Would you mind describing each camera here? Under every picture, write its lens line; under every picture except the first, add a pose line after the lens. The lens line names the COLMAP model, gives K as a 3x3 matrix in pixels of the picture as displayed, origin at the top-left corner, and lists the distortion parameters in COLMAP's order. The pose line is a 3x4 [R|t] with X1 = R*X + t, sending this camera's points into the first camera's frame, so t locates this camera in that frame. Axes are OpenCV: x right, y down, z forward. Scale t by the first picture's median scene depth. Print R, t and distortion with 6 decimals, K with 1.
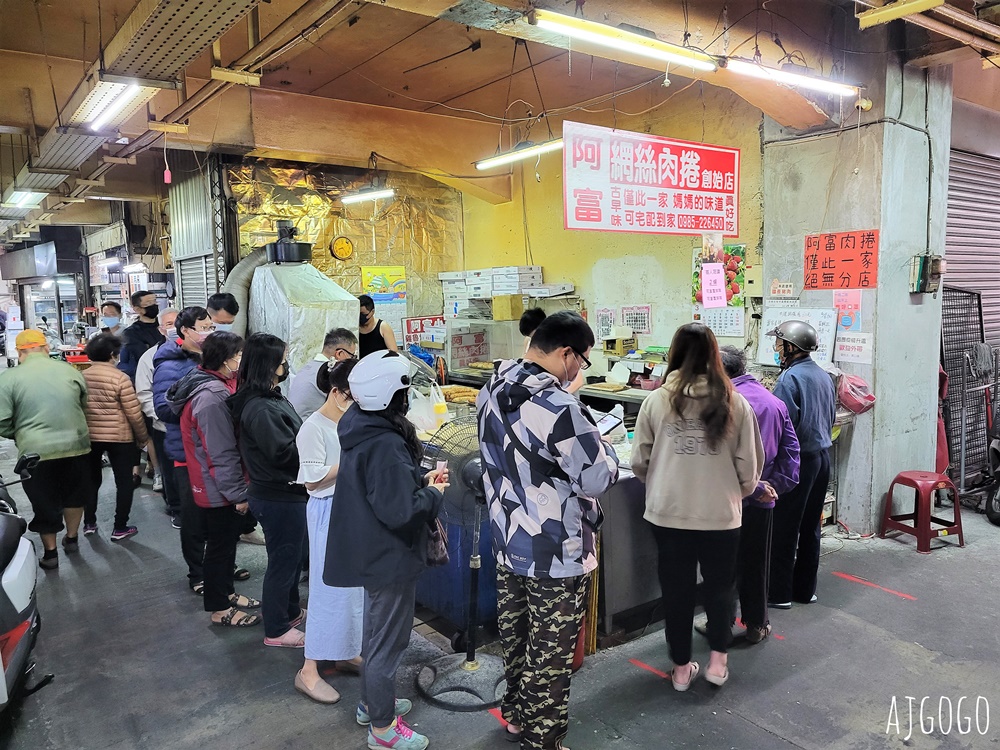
lens RADIAL K [[757.4, 0, 502.9], [0, 757.4, 370.2], [0, 0, 1]] dist [0.048615, -0.005322]
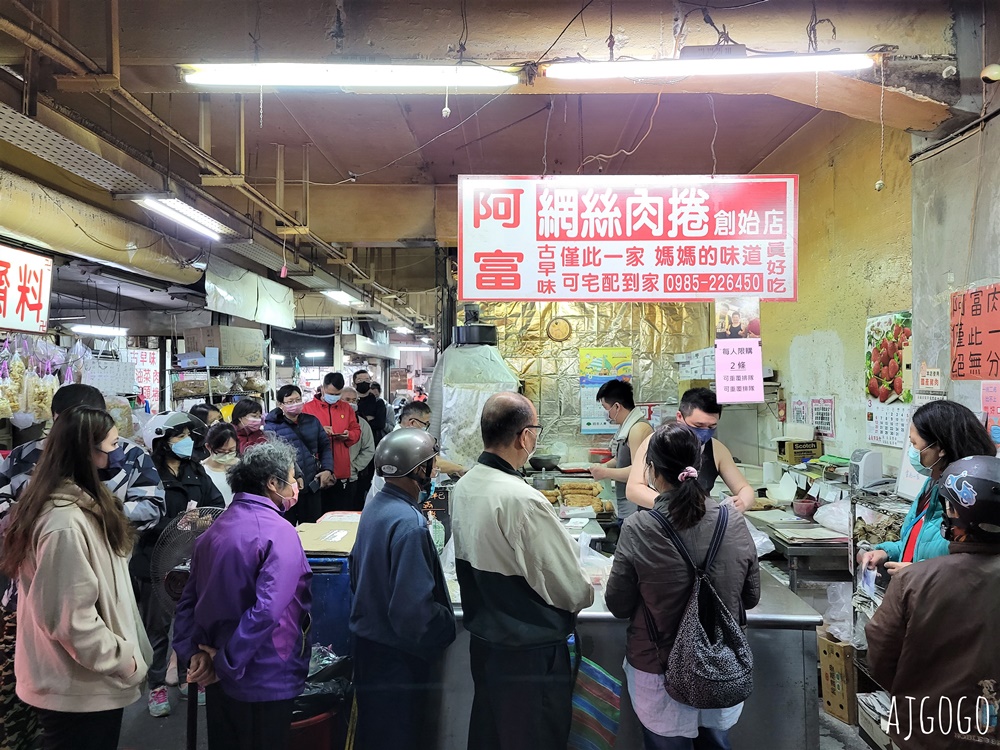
lens RADIAL K [[757.4, 0, 500.4], [0, 757.4, 381.4], [0, 0, 1]] dist [0.048615, -0.005322]
pose [[0.791986, 0.020873, -0.610182, 0.528868], [-0.078605, 0.994584, -0.068003, -0.035949], [0.605458, 0.101821, 0.789337, 0.313062]]
